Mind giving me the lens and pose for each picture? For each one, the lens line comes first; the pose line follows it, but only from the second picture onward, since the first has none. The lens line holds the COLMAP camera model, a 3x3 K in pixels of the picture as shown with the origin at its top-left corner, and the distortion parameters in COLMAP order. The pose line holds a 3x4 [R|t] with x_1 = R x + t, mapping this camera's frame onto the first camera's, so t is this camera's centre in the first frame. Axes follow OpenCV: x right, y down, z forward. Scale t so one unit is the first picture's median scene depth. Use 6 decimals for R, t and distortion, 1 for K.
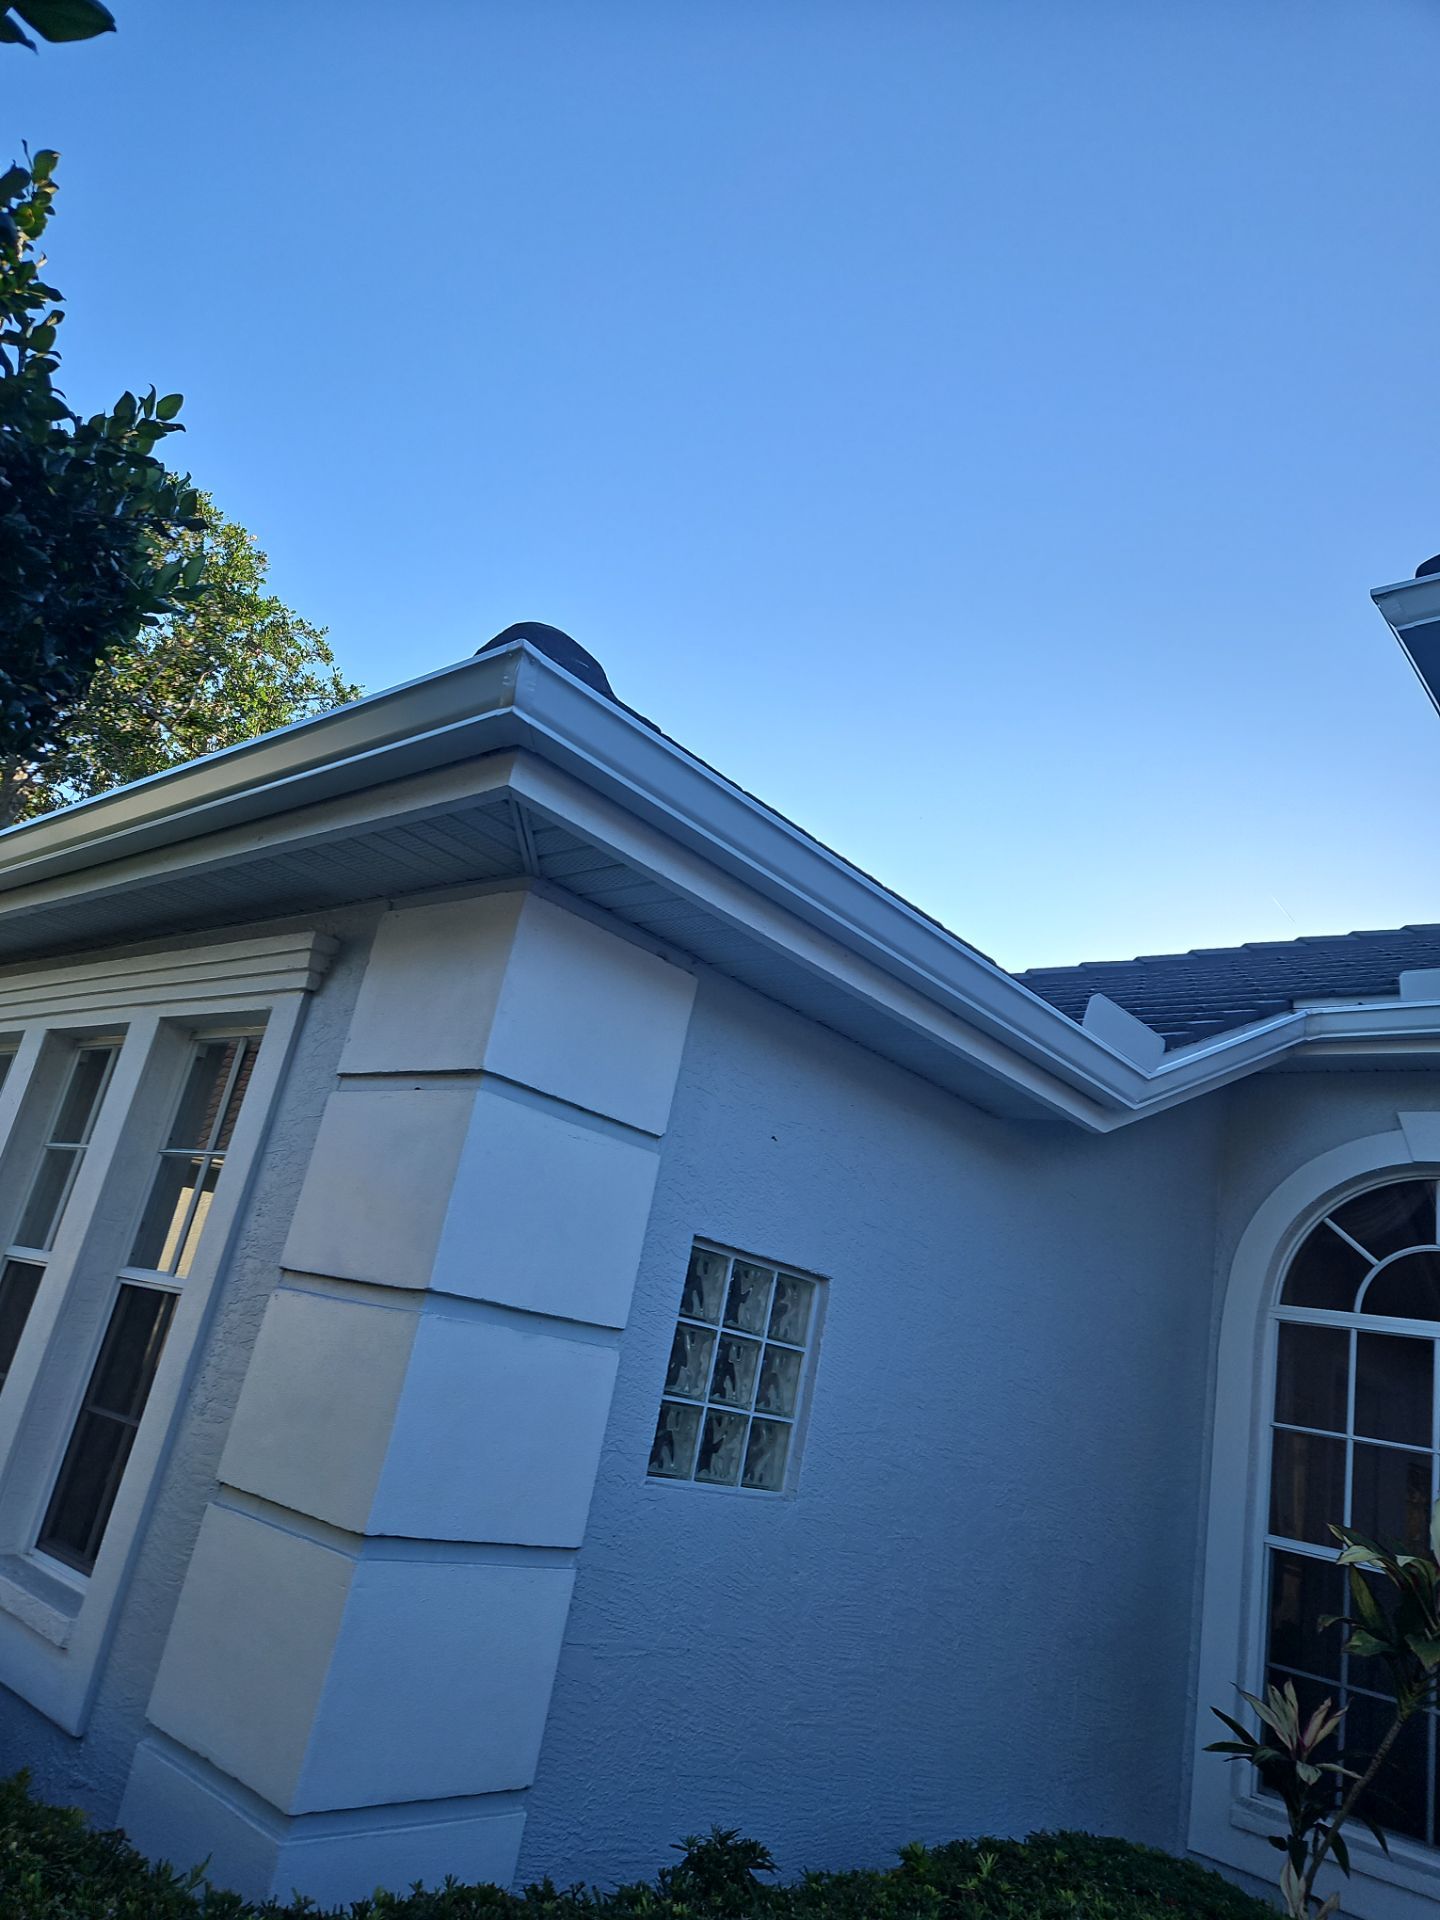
lens RADIAL K [[1285.9, 0, 716.1], [0, 1285.9, 981.7], [0, 0, 1]] dist [0.074002, -0.056706]
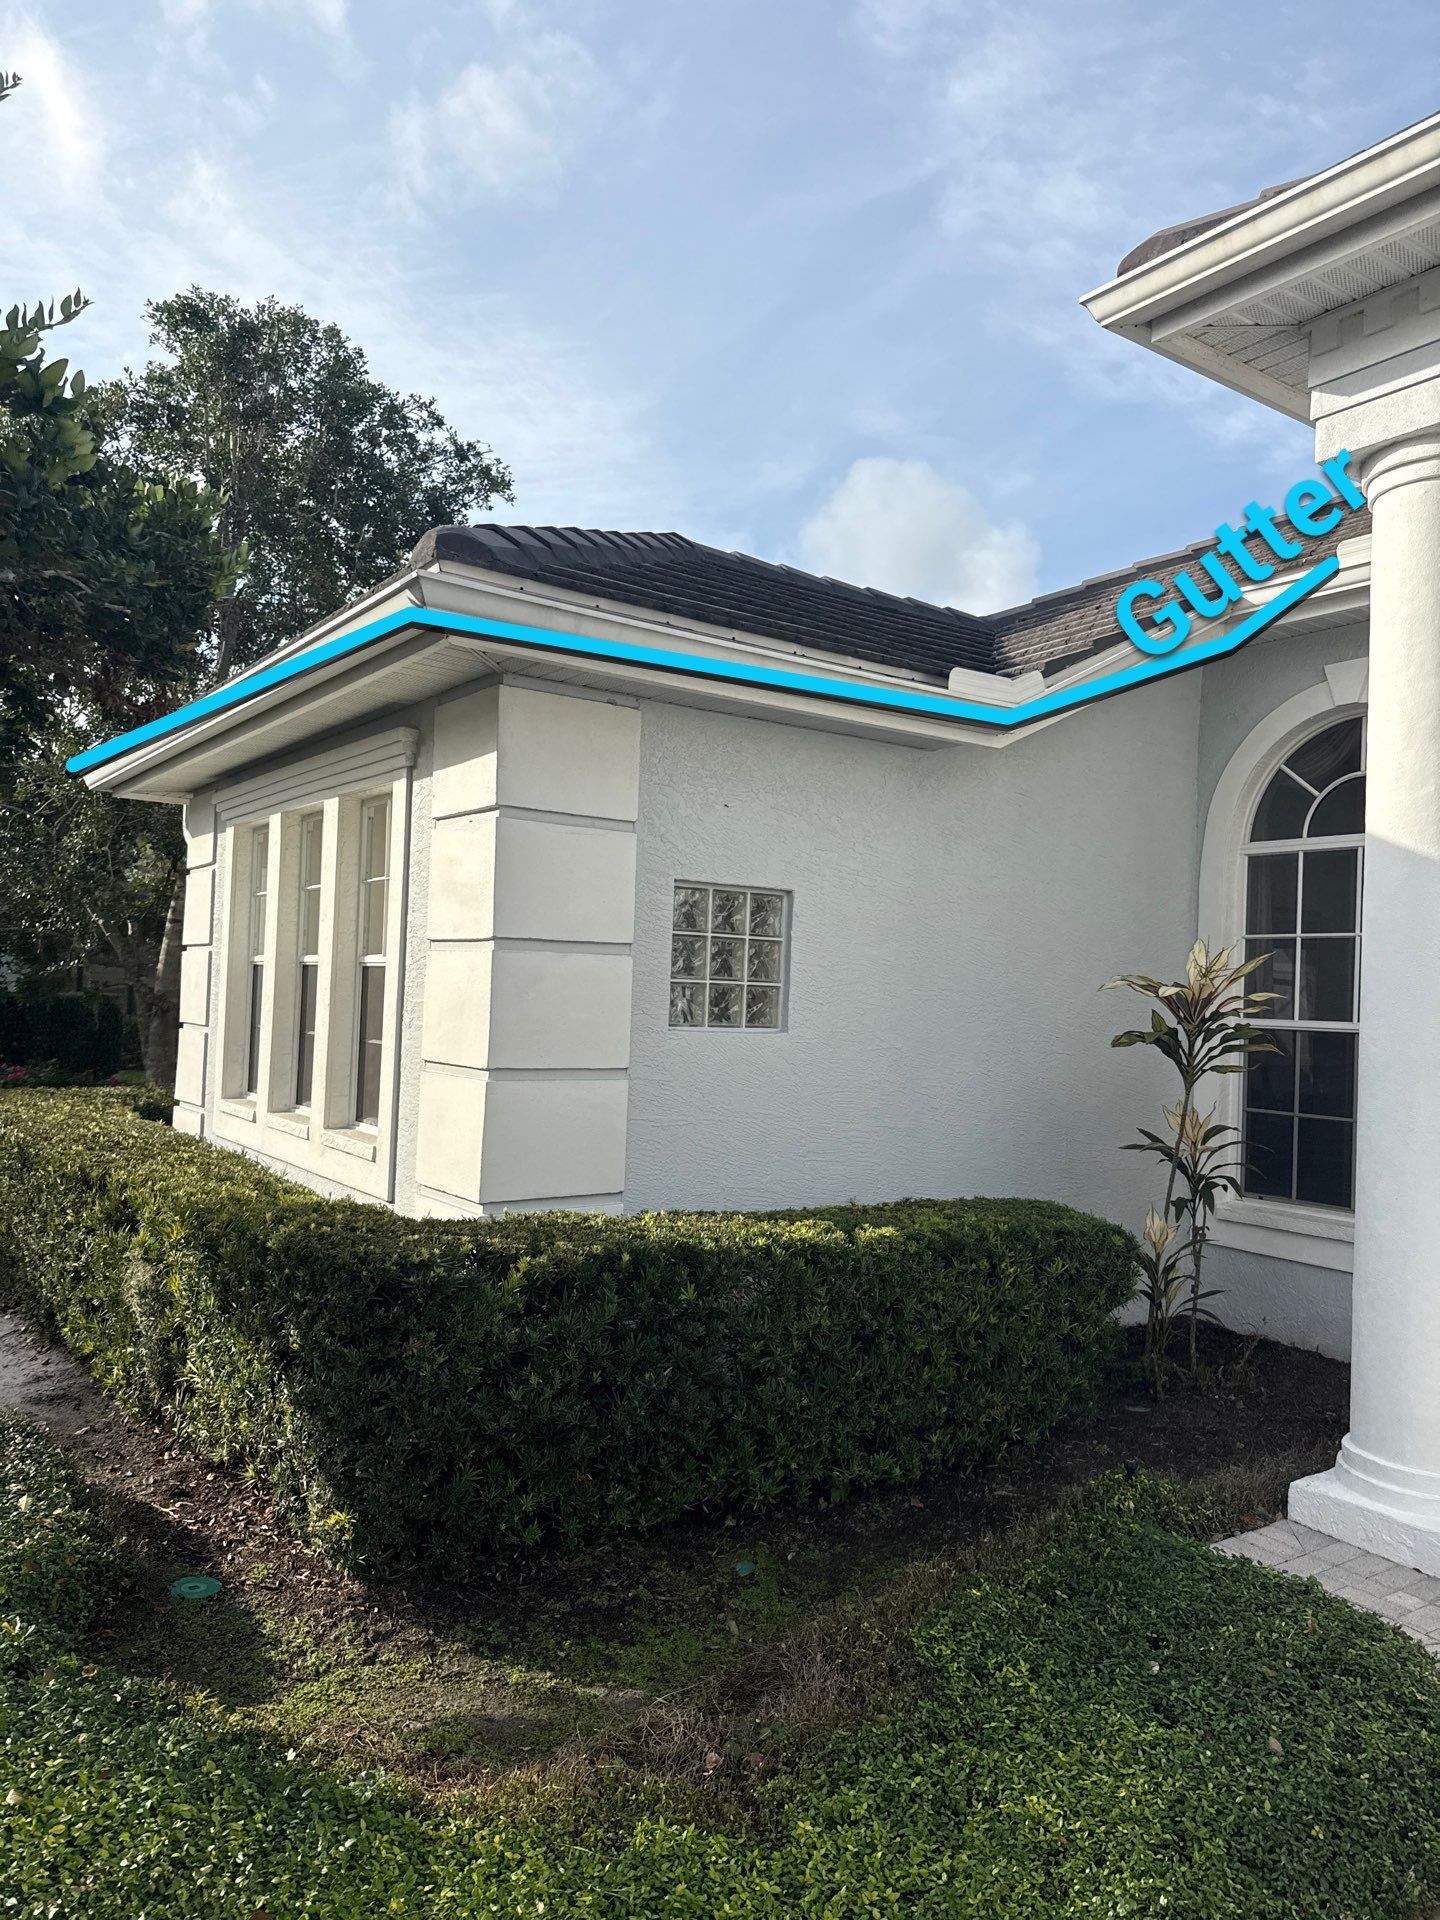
lens RADIAL K [[1324.0, 0, 717.8], [0, 1324.0, 958.8], [0, 0, 1]] dist [0.090111, -0.076309]
pose [[0.959789, -0.157147, -0.232617, 0.360589], [0.209989, 0.951839, 0.223400, -0.052691], [0.186308, -0.263264, 0.946563, -0.480964]]
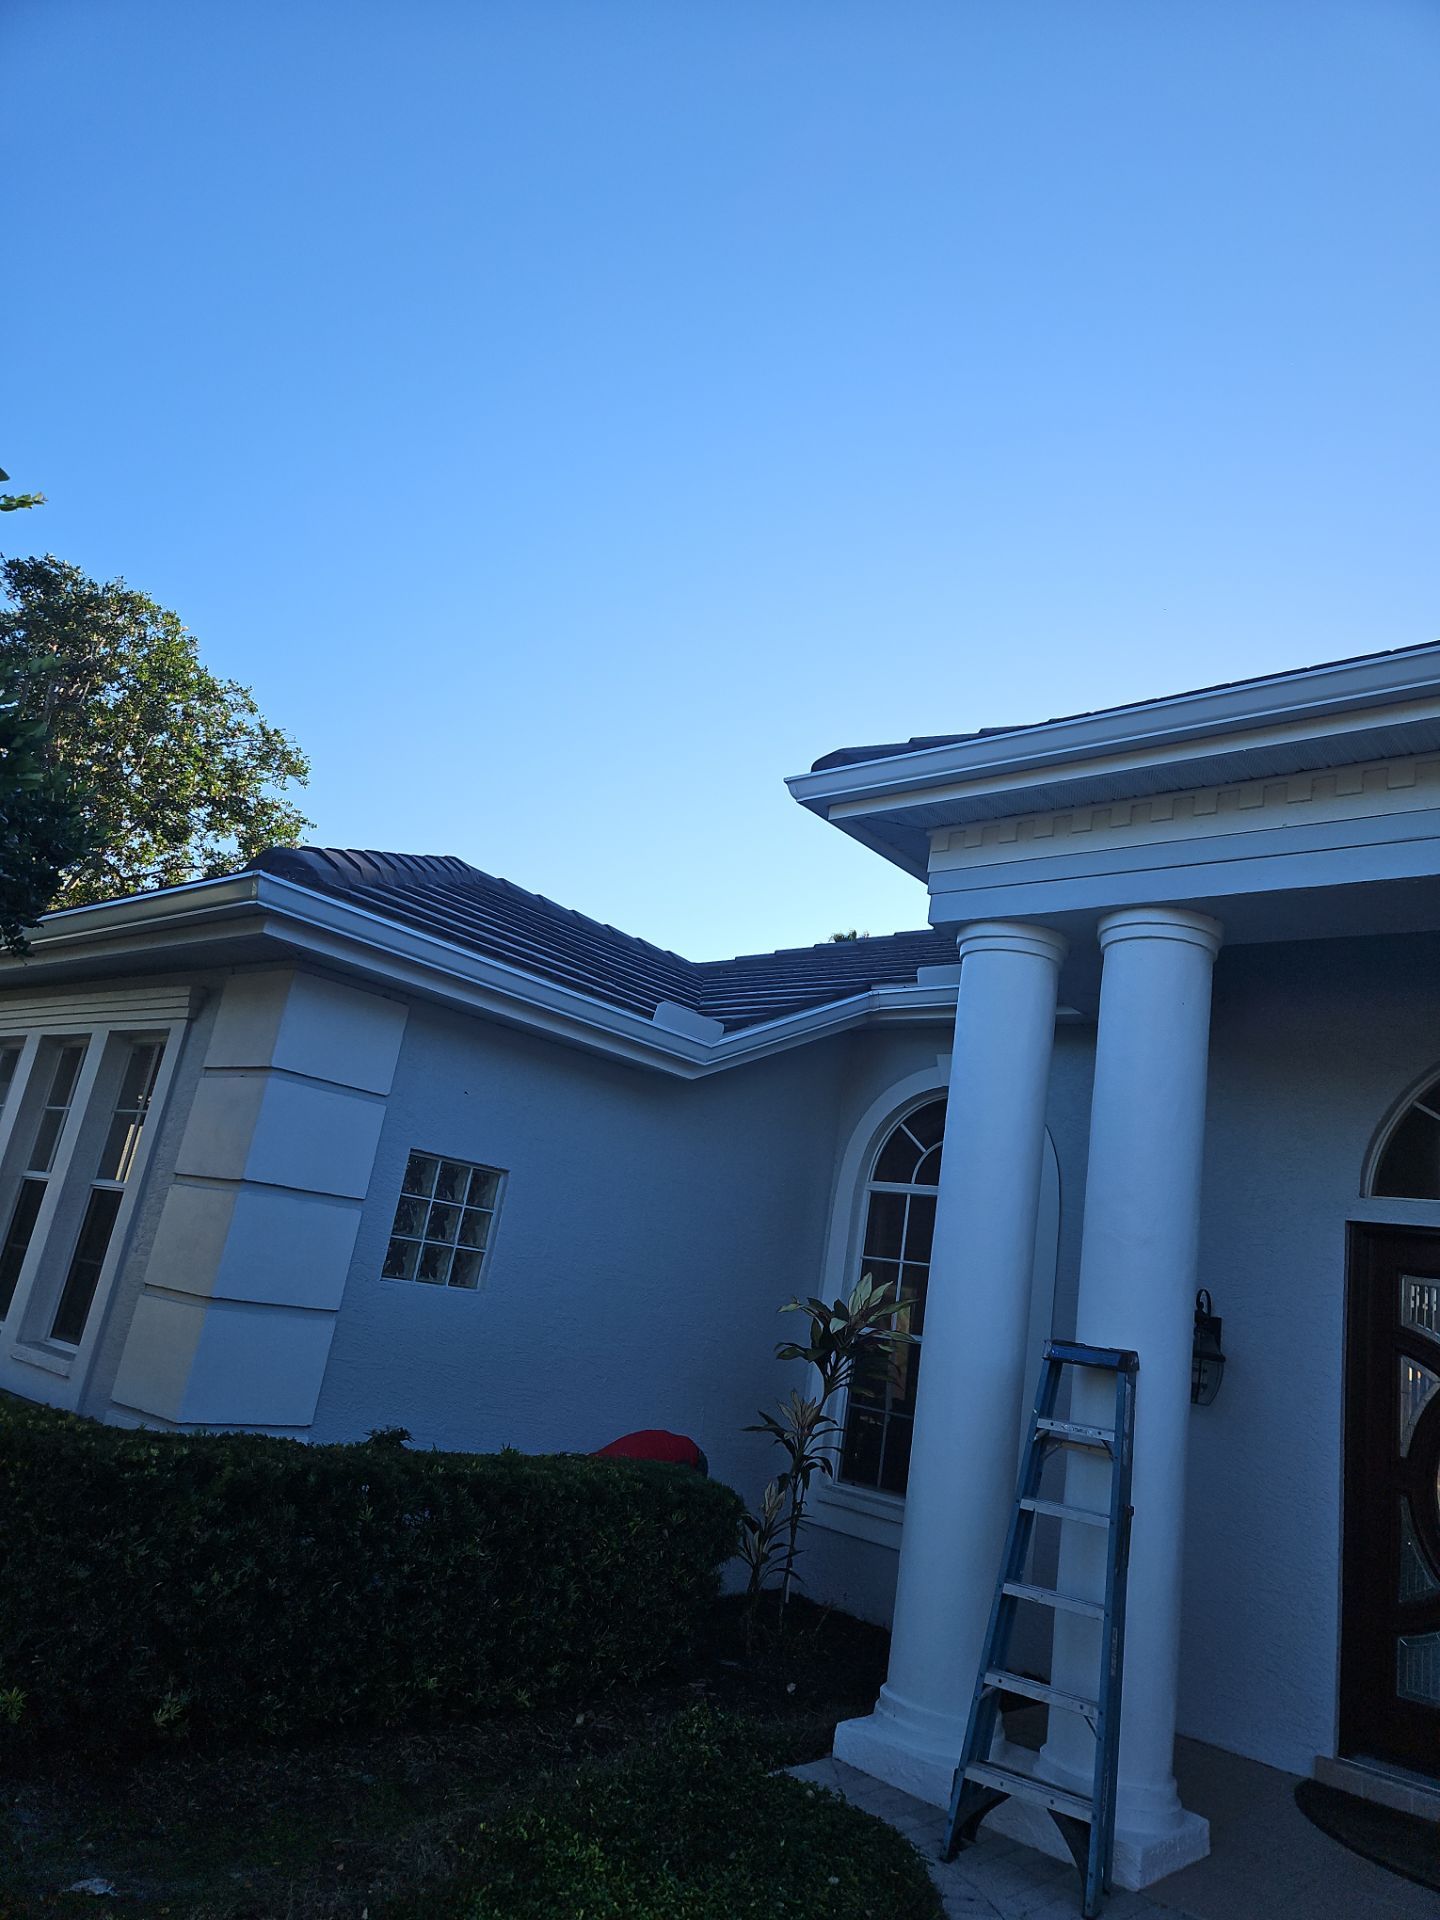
lens RADIAL K [[1251.1, 0, 739.8], [0, 1251.1, 957.9], [0, 0, 1]] dist [0.065858, -0.058665]
pose [[0.999163, -0.028751, 0.029087, 0.376253], [0.027648, 0.998909, 0.037648, -0.117227], [-0.030138, -0.036812, 0.998868, -0.722302]]
